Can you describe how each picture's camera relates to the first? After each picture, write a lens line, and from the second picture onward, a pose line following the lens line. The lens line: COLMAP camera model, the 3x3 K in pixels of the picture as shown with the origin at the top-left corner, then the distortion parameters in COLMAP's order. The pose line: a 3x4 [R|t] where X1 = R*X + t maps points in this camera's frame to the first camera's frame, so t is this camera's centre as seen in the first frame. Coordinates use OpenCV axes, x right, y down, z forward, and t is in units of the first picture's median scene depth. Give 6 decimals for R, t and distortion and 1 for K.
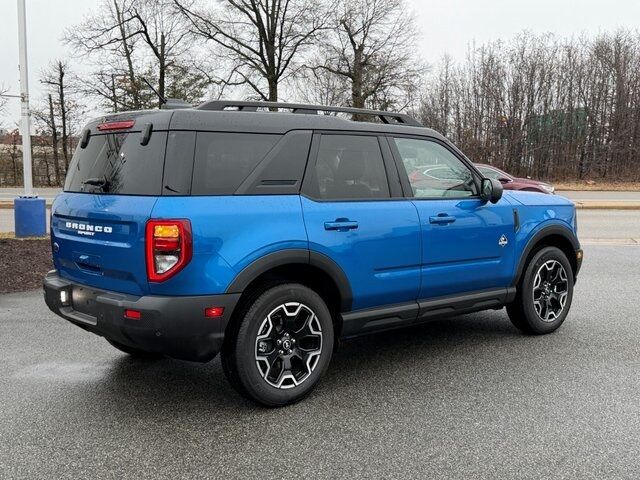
lens RADIAL K [[755.8, 0, 319.3], [0, 755.8, 239.8], [0, 0, 1]] dist [0.065247, 0.000000]
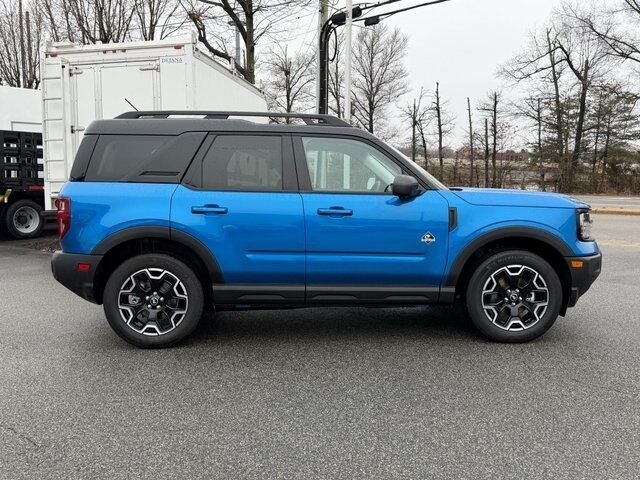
lens RADIAL K [[618.0, 0, 319.8], [0, 618.0, 238.4], [0, 0, 1]] dist [0.034709, 0.000000]
pose [[0.777597, 0.067972, -0.625078, 0.598620], [-0.067240, 0.997428, 0.024815, -0.008376], [0.625157, 0.022734, 0.780168, 0.263369]]
